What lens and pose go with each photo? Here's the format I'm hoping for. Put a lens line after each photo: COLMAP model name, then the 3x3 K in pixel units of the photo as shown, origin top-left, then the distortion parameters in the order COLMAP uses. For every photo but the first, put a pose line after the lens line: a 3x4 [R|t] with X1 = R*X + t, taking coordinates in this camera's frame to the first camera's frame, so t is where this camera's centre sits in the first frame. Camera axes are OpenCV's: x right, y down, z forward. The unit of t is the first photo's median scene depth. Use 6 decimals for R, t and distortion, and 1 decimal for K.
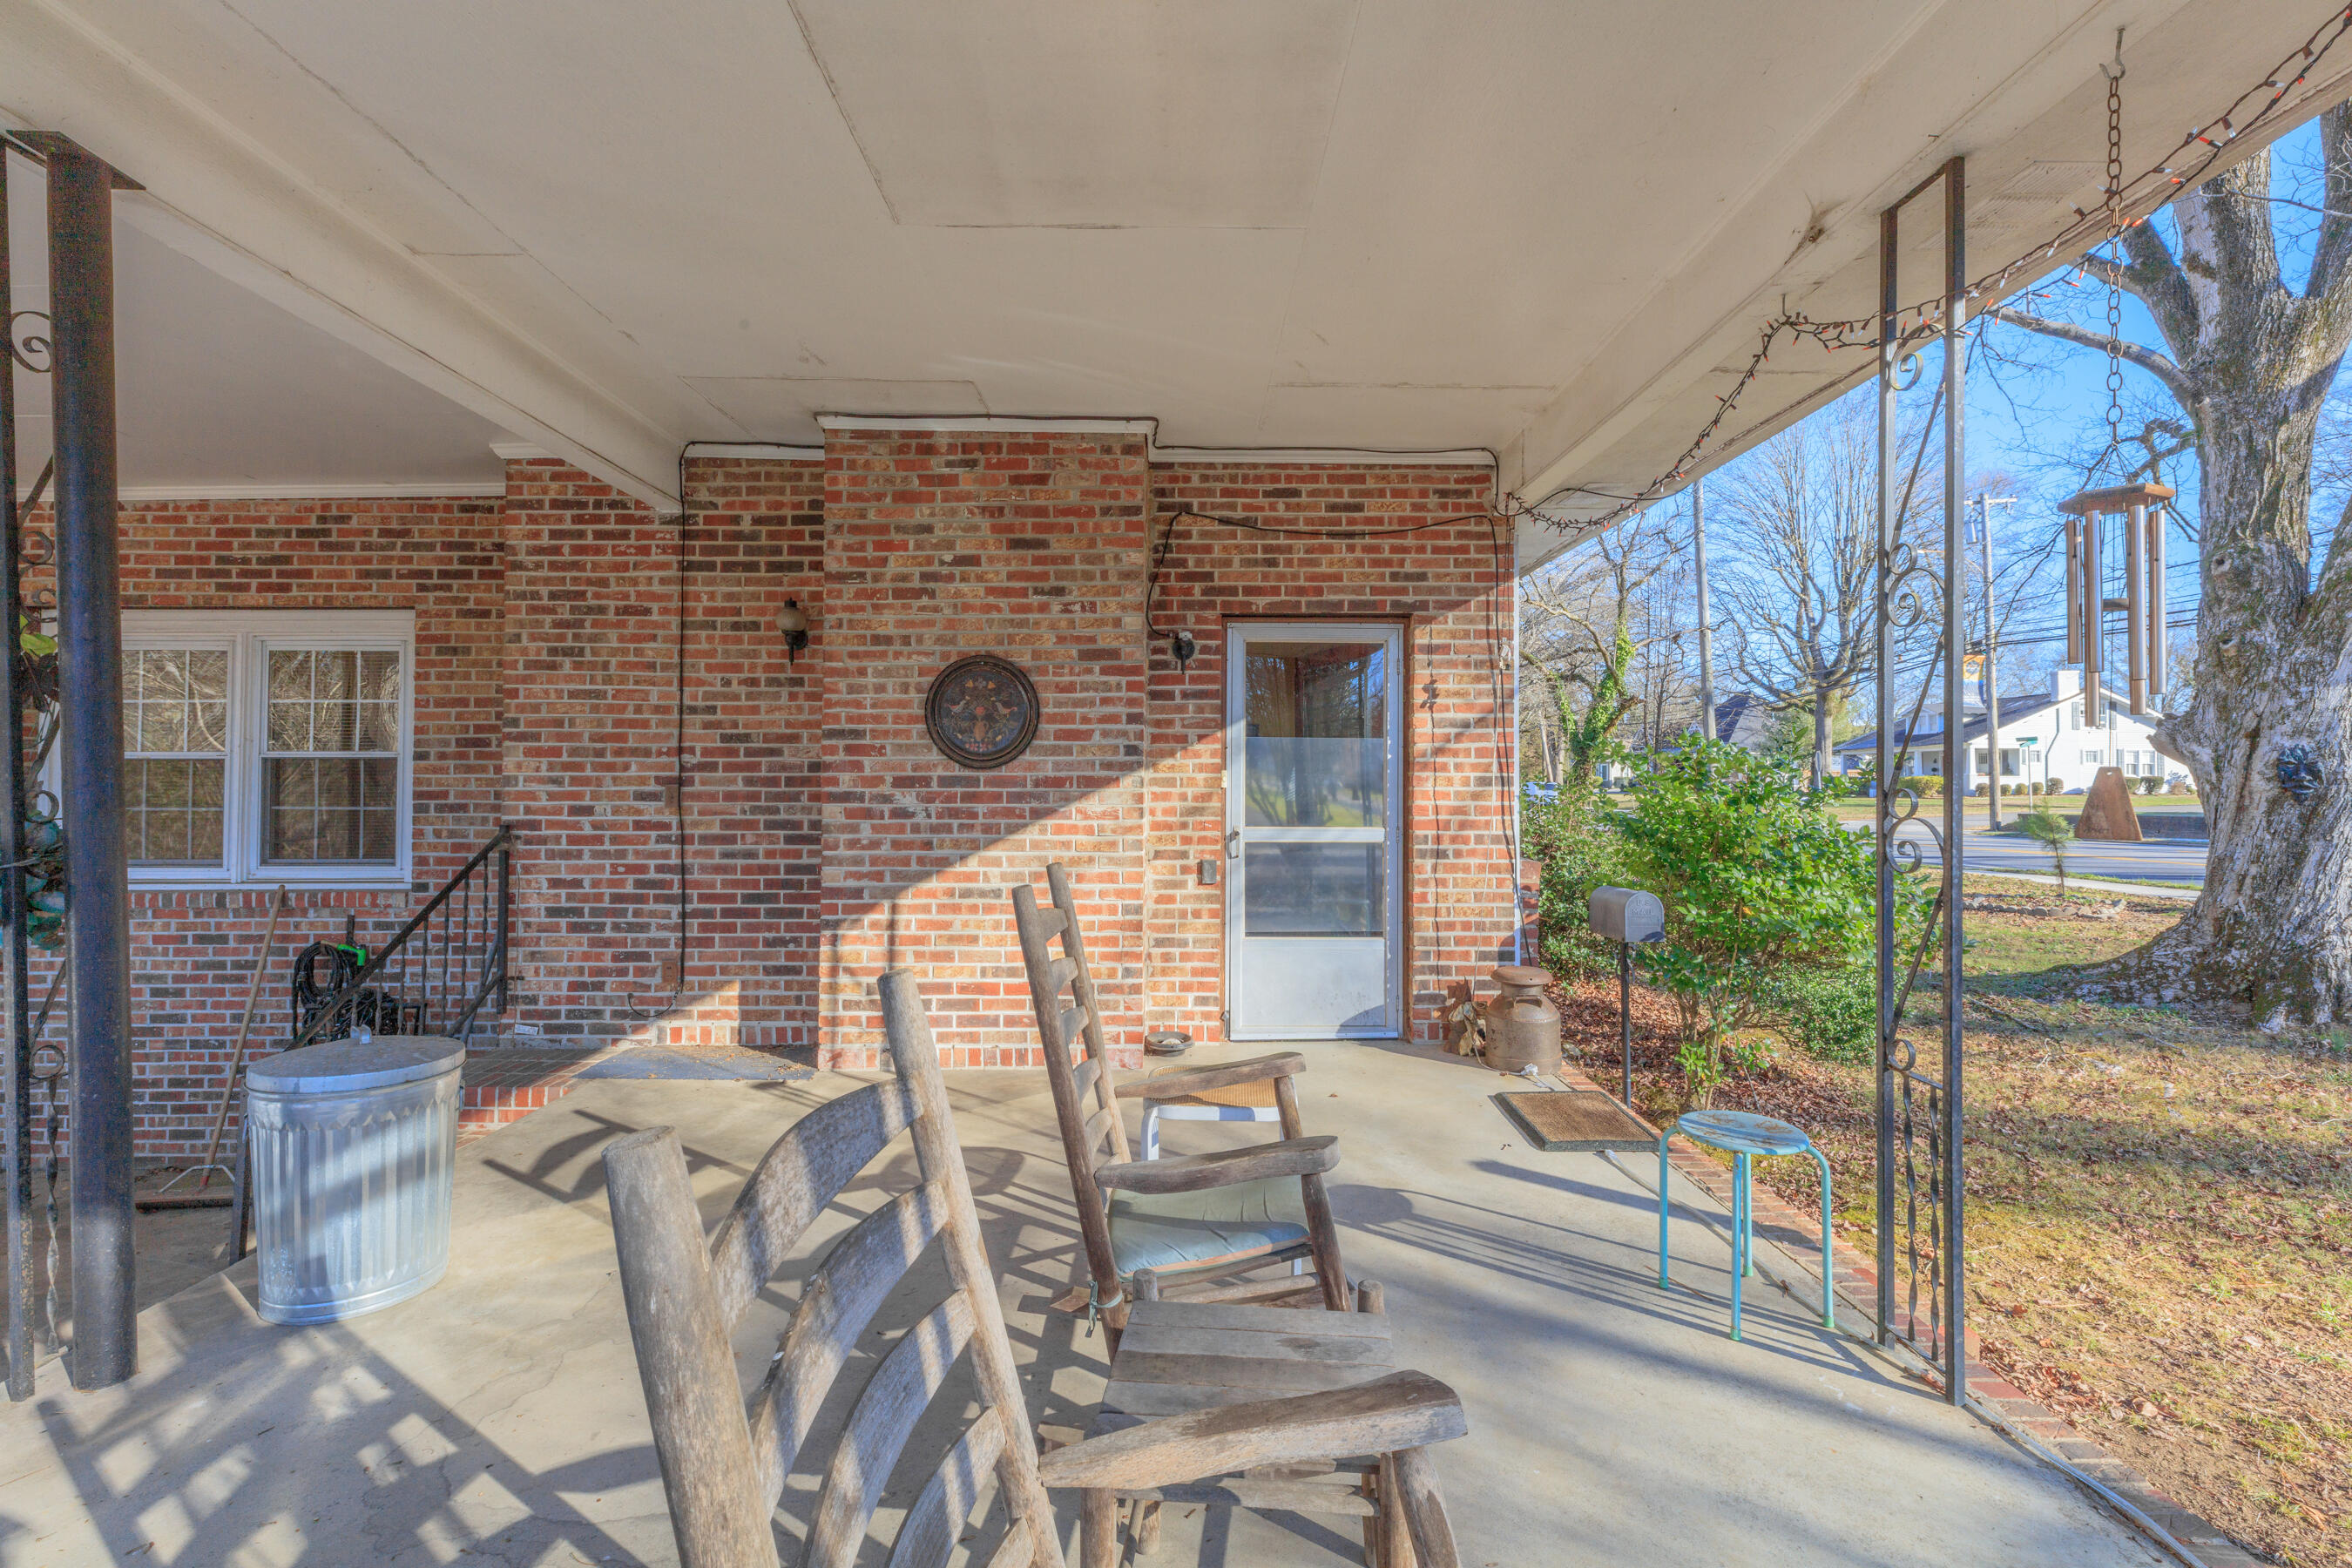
lens RADIAL K [[1064.4, 0, 1165.7], [0, 1064.4, 777.6], [0, 0, 1]] dist [0.003787, -0.000261]
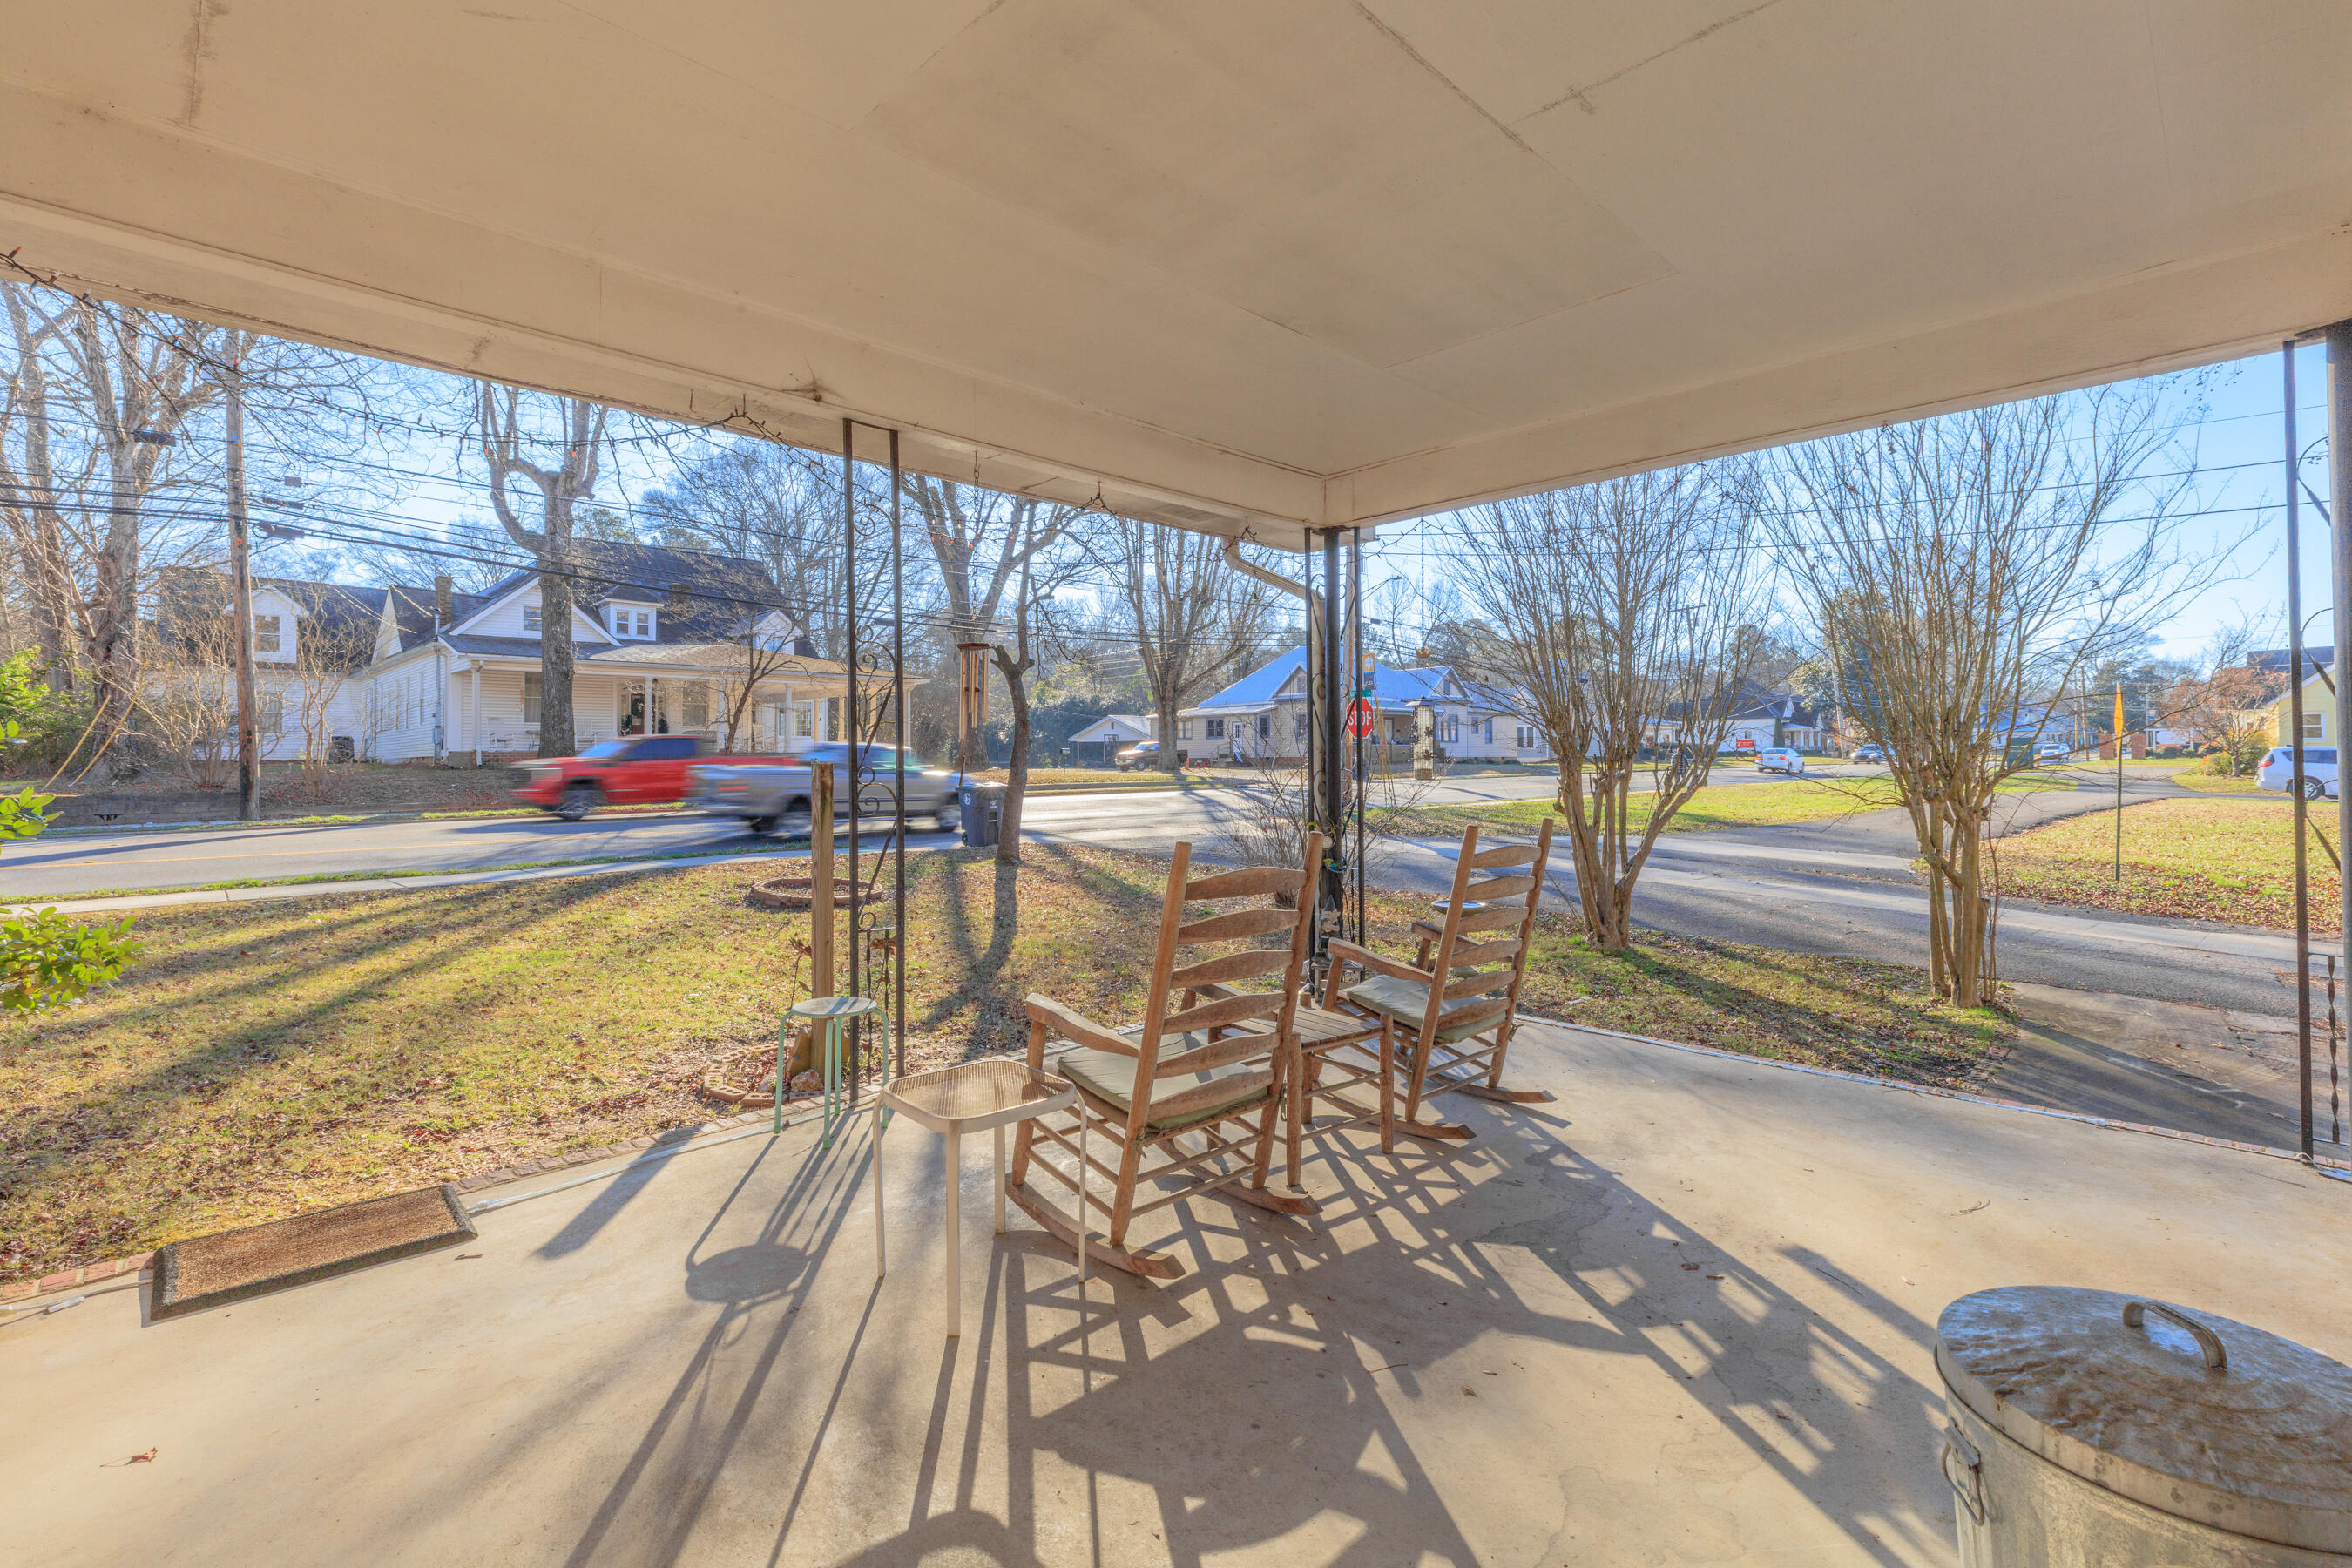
lens RADIAL K [[1064.4, 0, 1185.2], [0, 1064.4, 761.1], [0, 0, 1]] dist [0.003787, -0.000261]
pose [[-0.709210, -0.000274, 0.704998, -0.397957], [-0.000777, 1.000000, -0.000393, -0.001617], [-0.704997, -0.000826, -0.709210, 0.825050]]
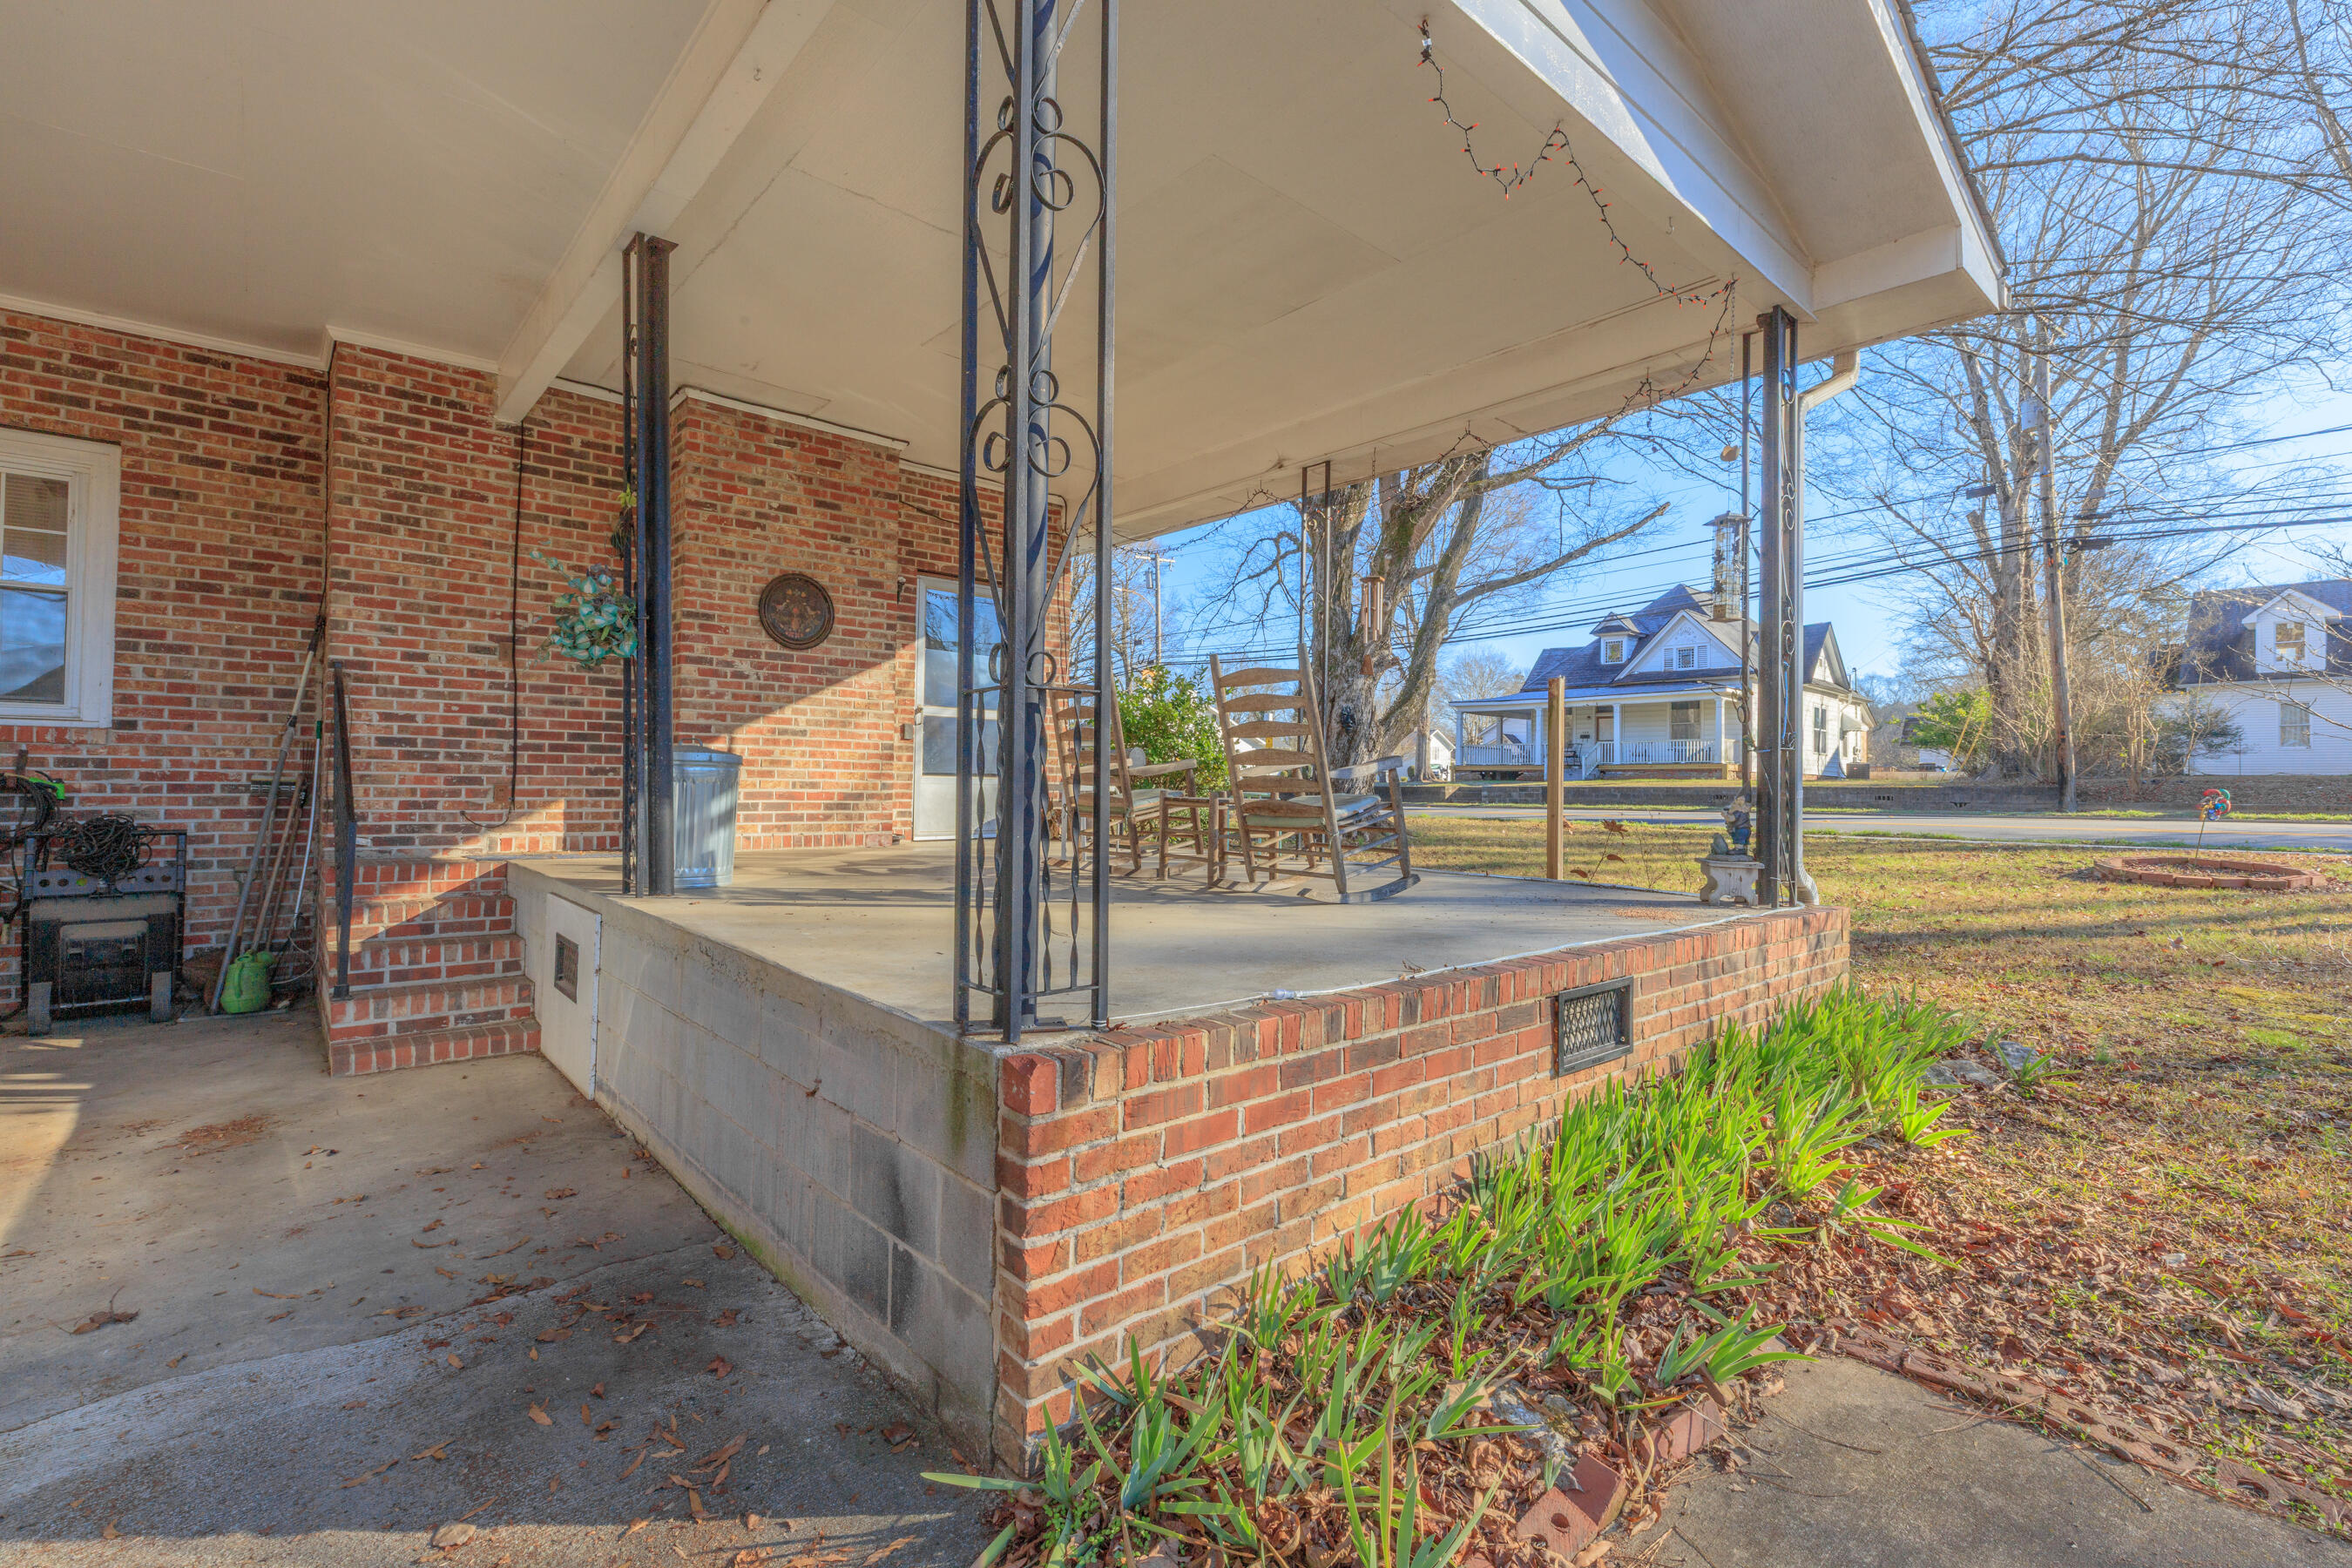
lens RADIAL K [[1064.4, 0, 1195.5], [0, 1064.4, 773.1], [0, 0, 1]] dist [0.003787, -0.000261]
pose [[0.750765, 0.017282, 0.660344, -0.677433], [-0.019138, 0.999807, -0.004408, 0.148828], [-0.660293, -0.009328, 0.750950, -0.460658]]
